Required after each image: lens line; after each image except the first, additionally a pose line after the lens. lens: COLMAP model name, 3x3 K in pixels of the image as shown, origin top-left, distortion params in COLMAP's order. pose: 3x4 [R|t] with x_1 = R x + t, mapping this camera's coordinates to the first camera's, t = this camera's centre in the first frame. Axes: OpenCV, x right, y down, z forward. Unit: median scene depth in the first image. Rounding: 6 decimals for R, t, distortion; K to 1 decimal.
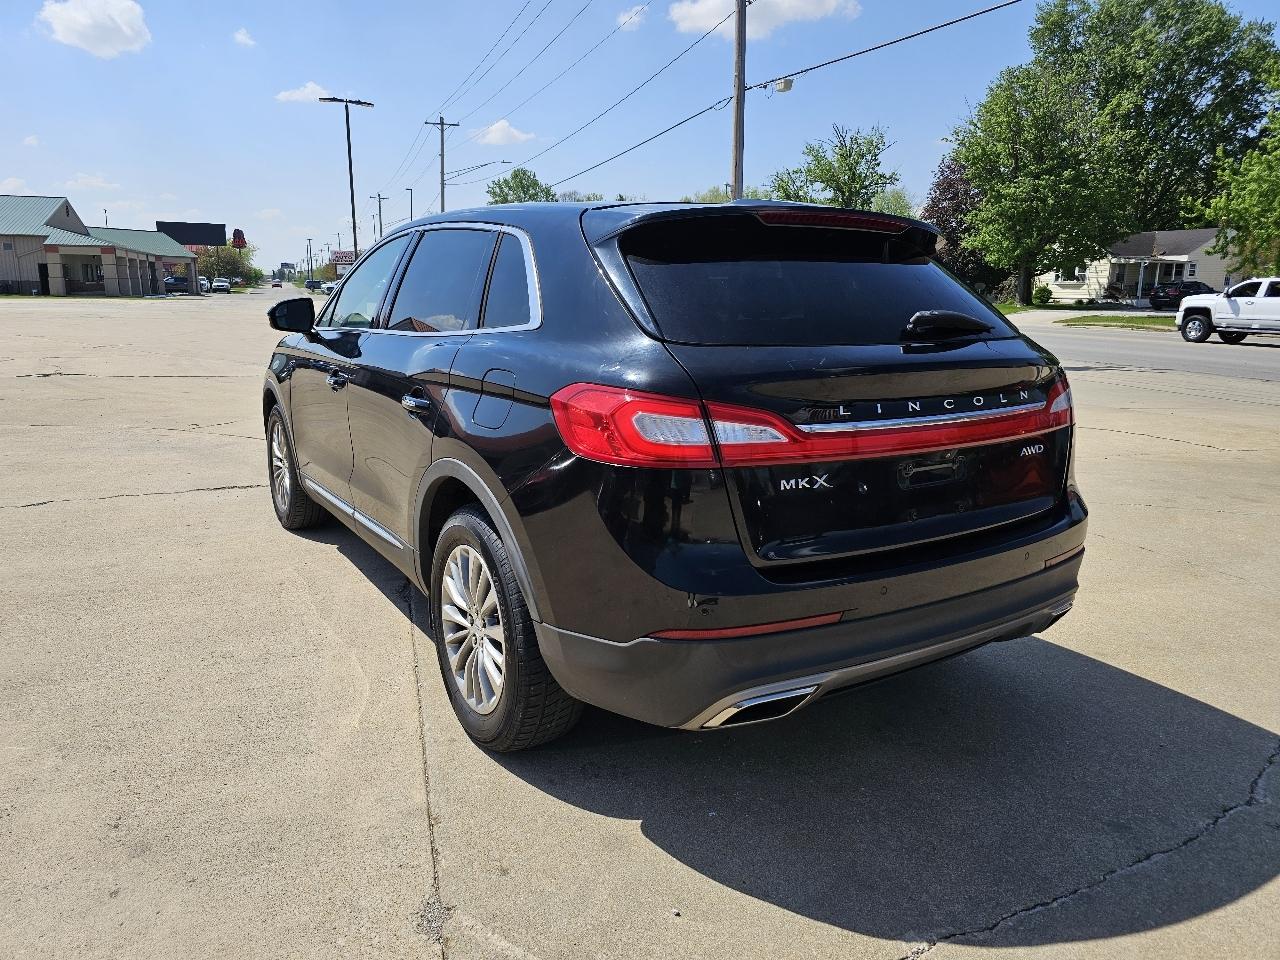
lens RADIAL K [[877.1, 0, 667.4], [0, 877.1, 502.8], [0, 0, 1]] dist [0.051407, -0.041241]
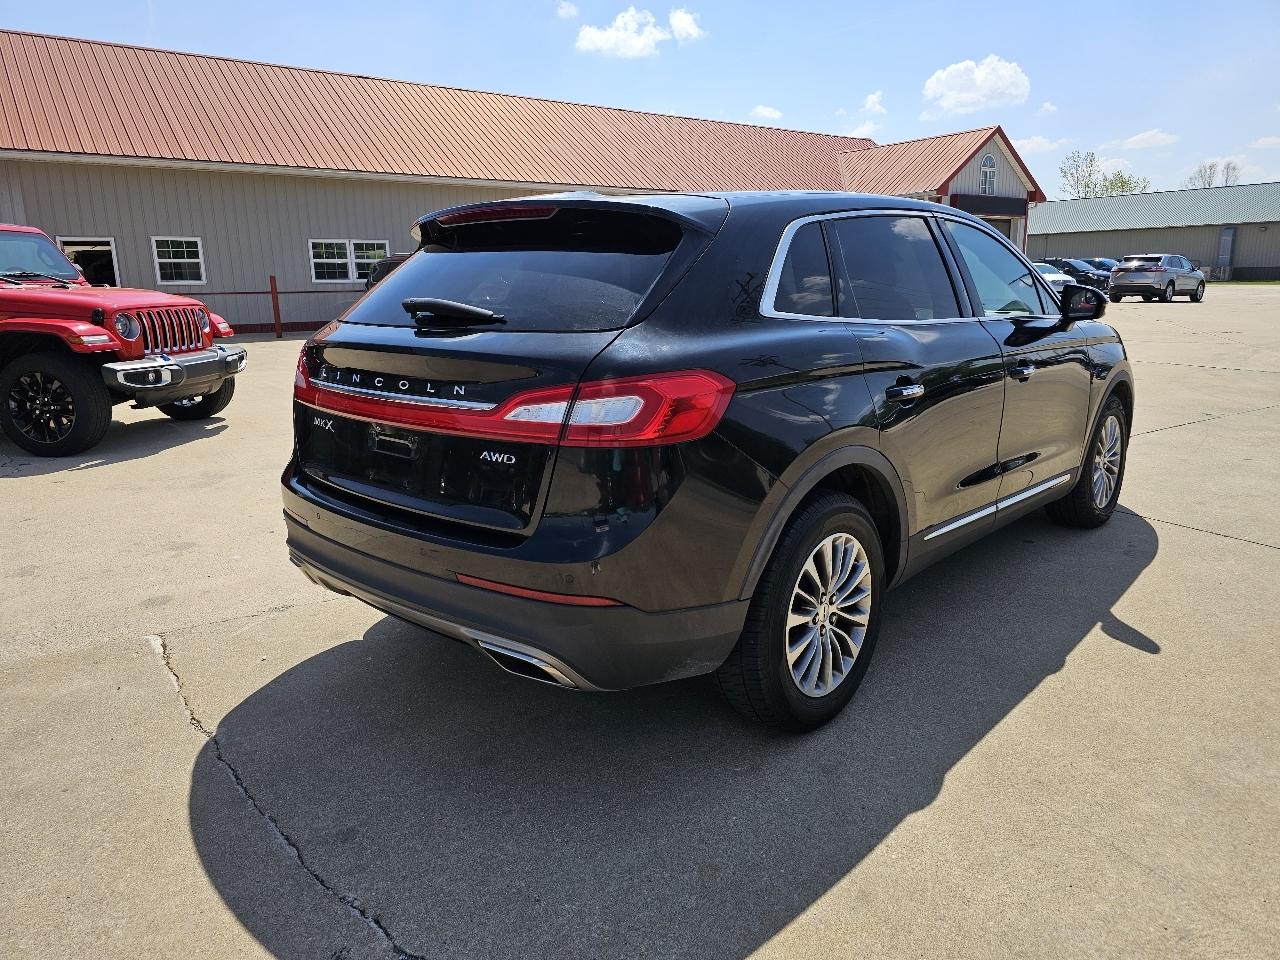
lens RADIAL K [[892.6, 0, 630.9], [0, 892.6, 492.9], [0, 0, 1]] dist [0.033735, -0.001886]
pose [[0.216199, 0.215359, -0.952302, 1.416405], [-0.212011, 0.962452, 0.169522, -0.223357], [0.953053, 0.165248, 0.253739, 0.977719]]
